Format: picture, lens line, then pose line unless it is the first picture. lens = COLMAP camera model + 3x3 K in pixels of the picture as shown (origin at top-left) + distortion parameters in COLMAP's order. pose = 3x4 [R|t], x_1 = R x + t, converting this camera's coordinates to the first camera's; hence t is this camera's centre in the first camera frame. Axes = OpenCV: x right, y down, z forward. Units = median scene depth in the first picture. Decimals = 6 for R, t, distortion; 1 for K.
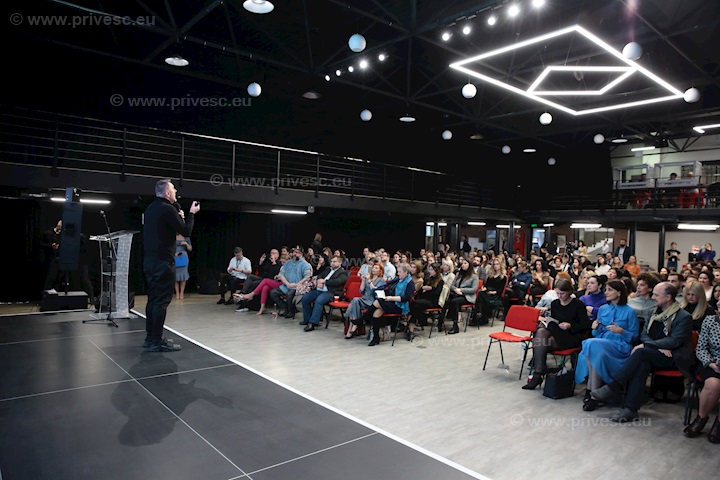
lens RADIAL K [[489.1, 0, 360.0], [0, 489.1, 240.0], [0, 0, 1]] dist [-0.111397, 0.086071]
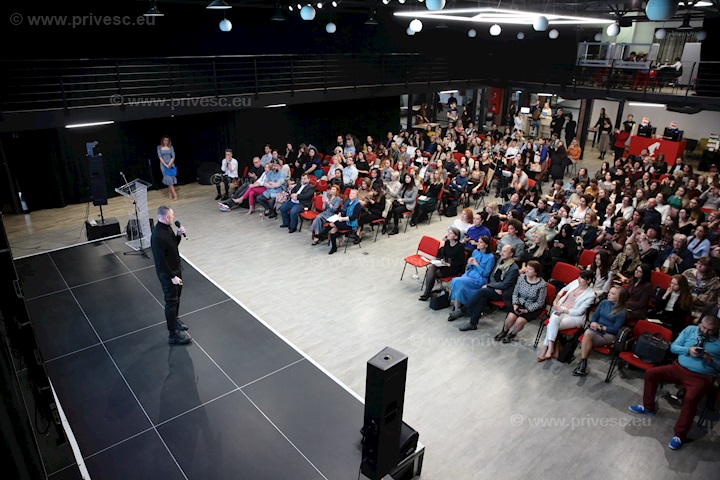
lens RADIAL K [[487.9, 0, 360.0], [0, 487.9, 240.0], [0, 0, 1]] dist [-0.111495, 0.087193]
pose [[0.999828, -0.017880, -0.004996, 0.101689], [0.018467, 0.930277, 0.366394, -0.280958], [-0.001903, -0.366423, 0.930447, -0.242293]]
